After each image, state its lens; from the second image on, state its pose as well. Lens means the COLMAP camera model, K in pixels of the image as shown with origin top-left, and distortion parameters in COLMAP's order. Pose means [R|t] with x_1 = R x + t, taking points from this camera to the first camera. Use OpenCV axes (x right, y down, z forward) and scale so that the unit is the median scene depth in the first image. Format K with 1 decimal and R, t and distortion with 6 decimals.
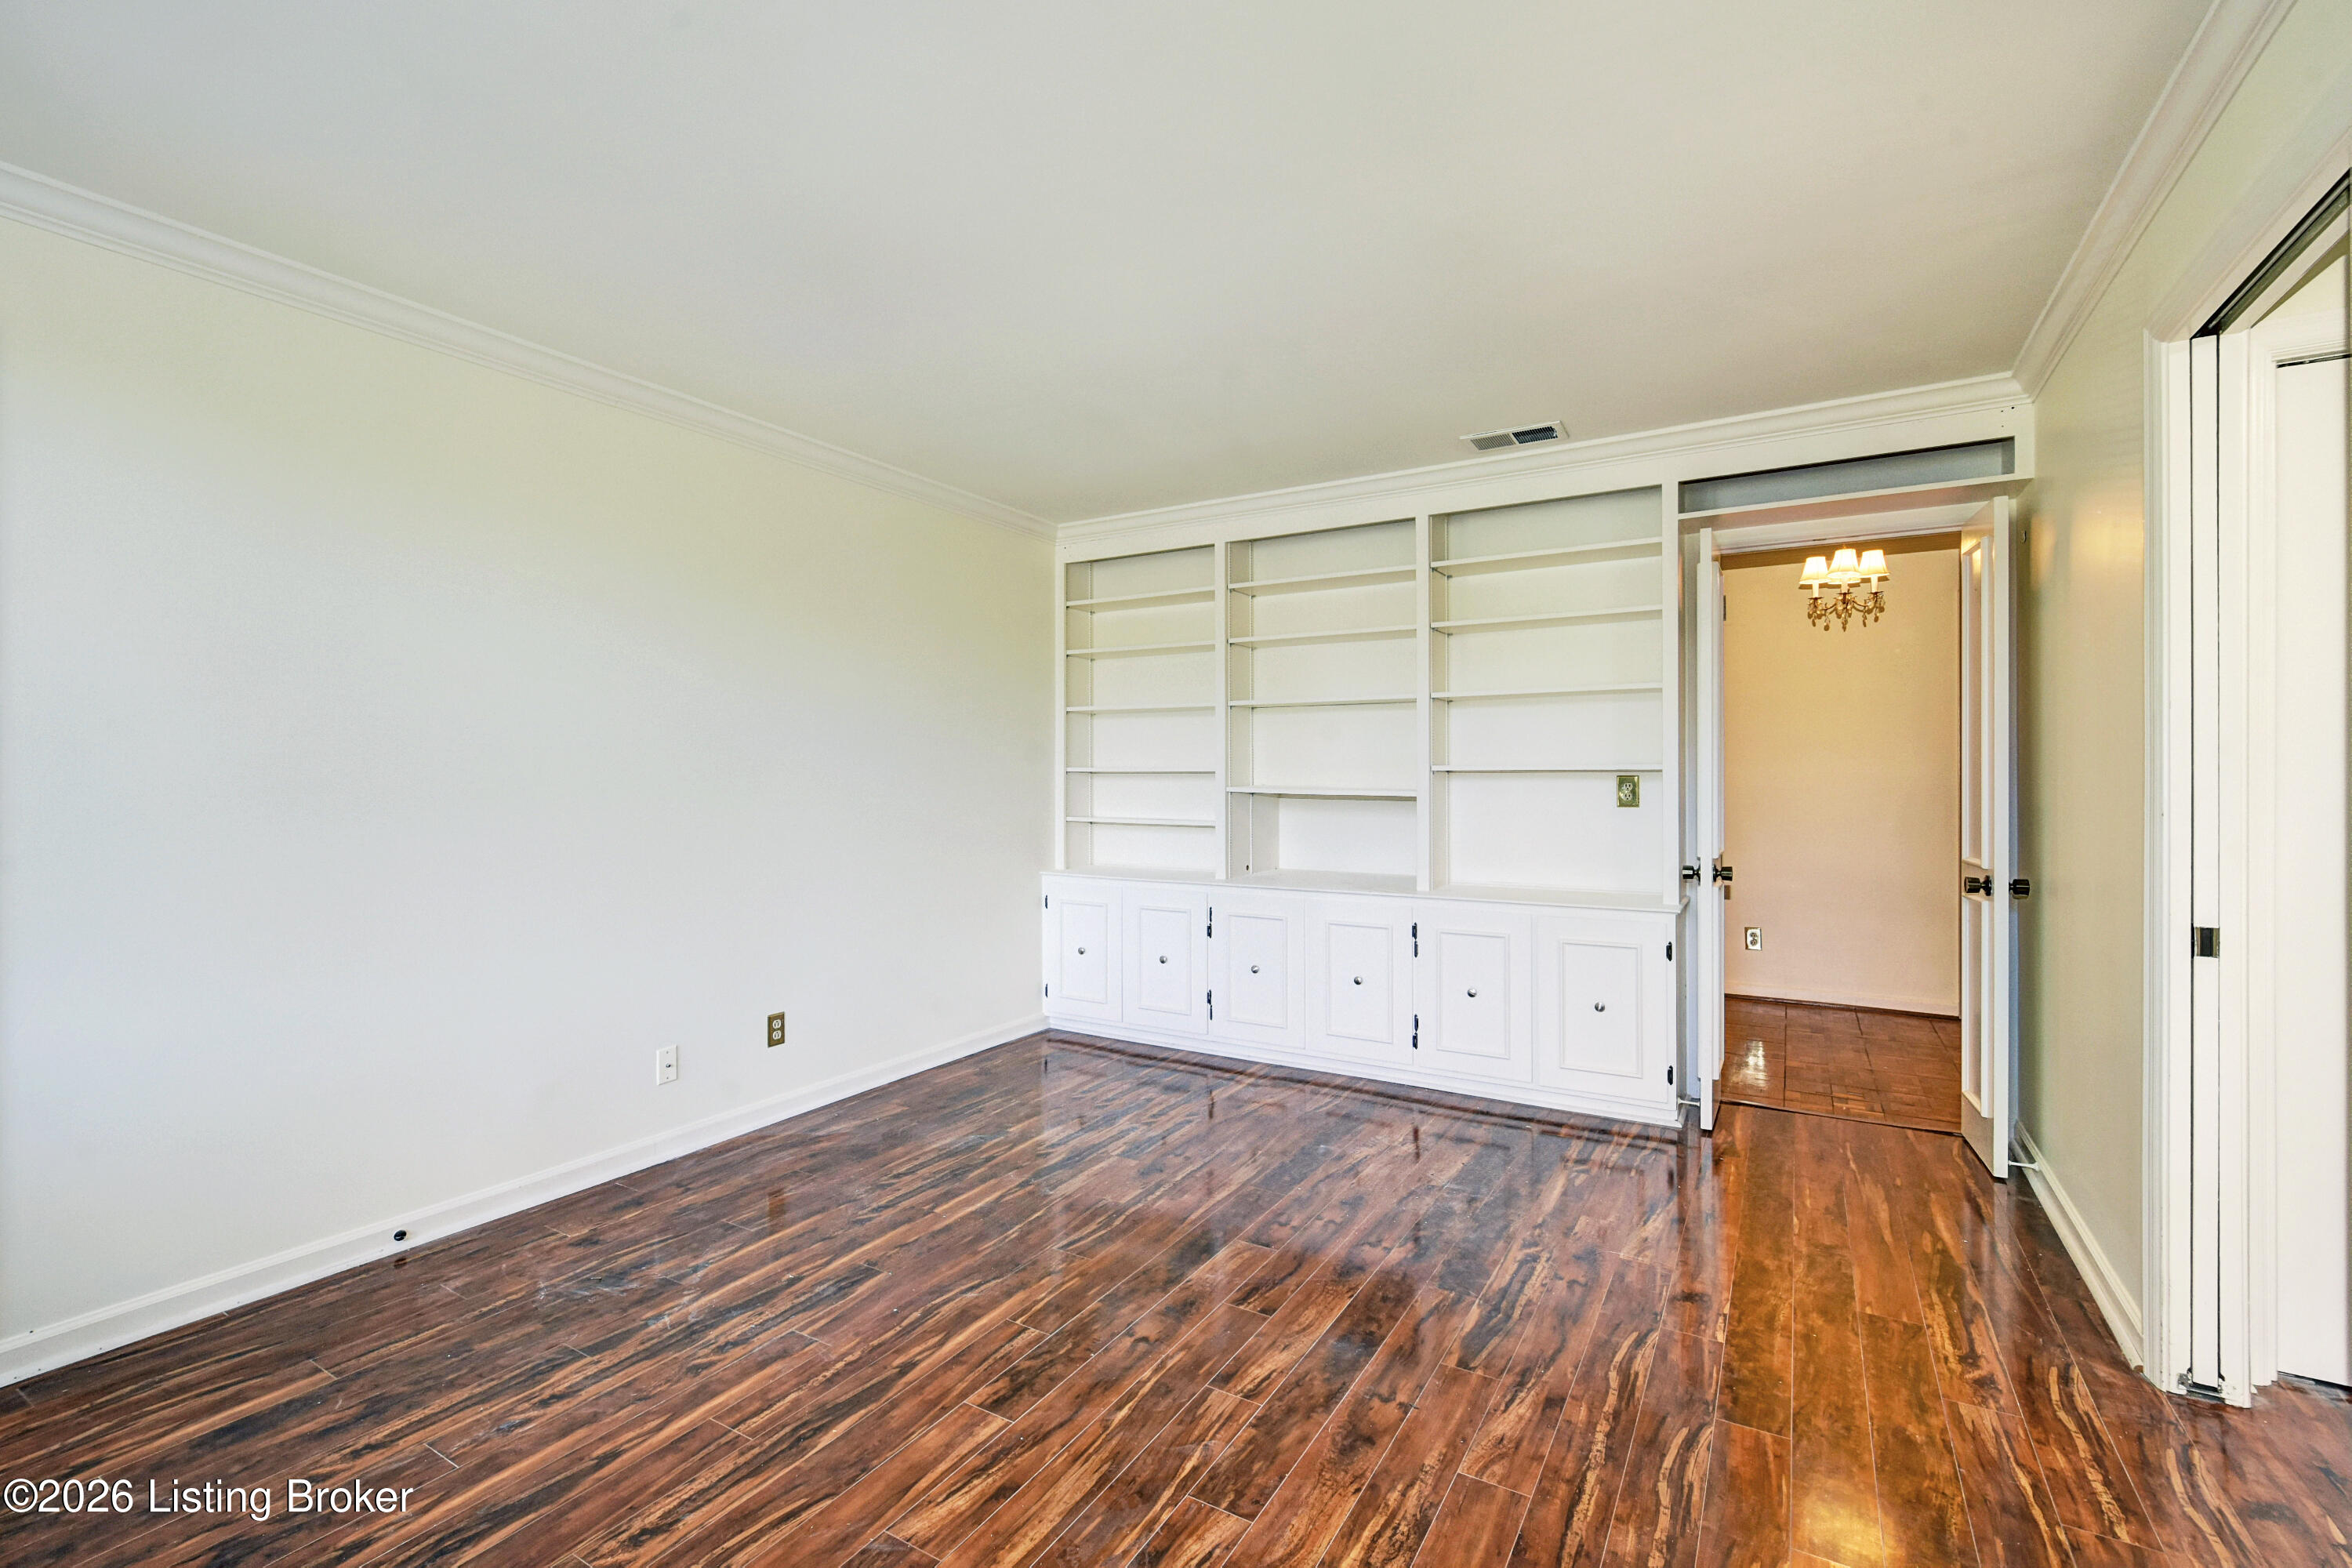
lens RADIAL K [[1029.3, 0, 1172.7], [0, 1029.3, 771.5], [0, 0, 1]] dist [-0.002291, -0.001135]
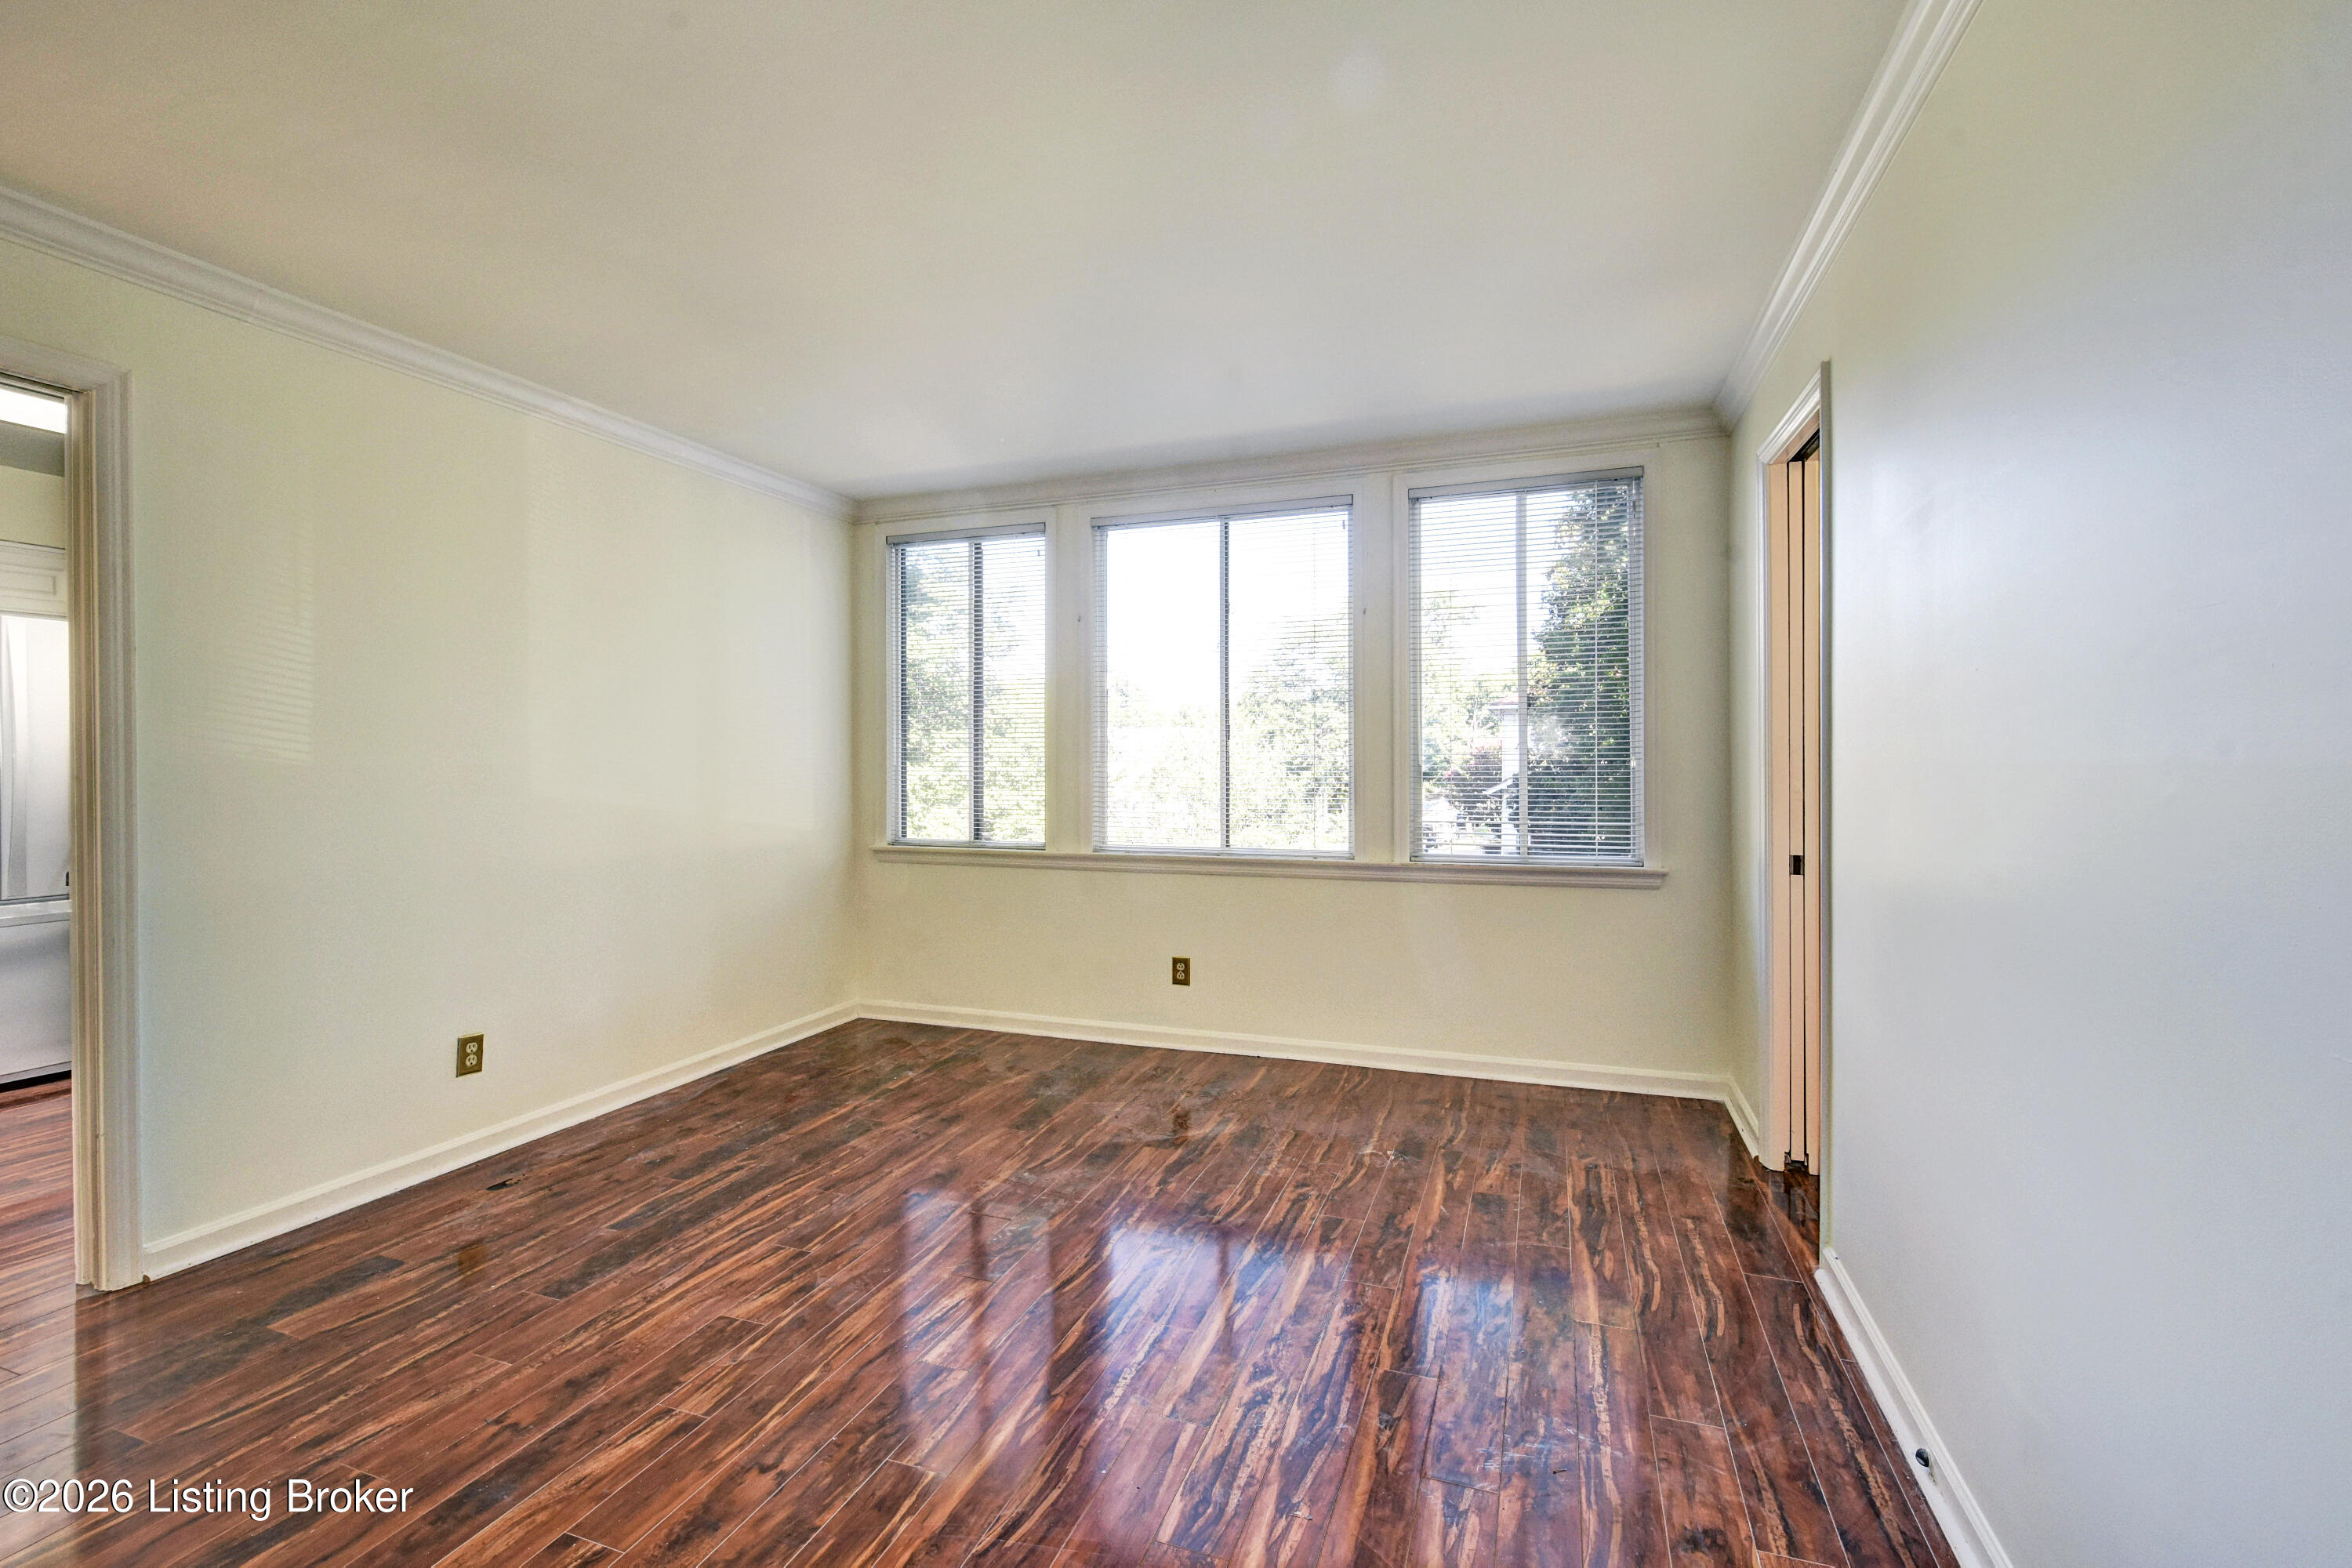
lens RADIAL K [[1029.3, 0, 1181.0], [0, 1029.3, 771.3], [0, 0, 1]] dist [-0.002291, -0.001135]
pose [[-0.979477, 0.006146, -0.201460, -0.205137], [0.004195, 0.999940, 0.010112, 0.004858], [0.201510, 0.009059, -0.979444, 2.022699]]
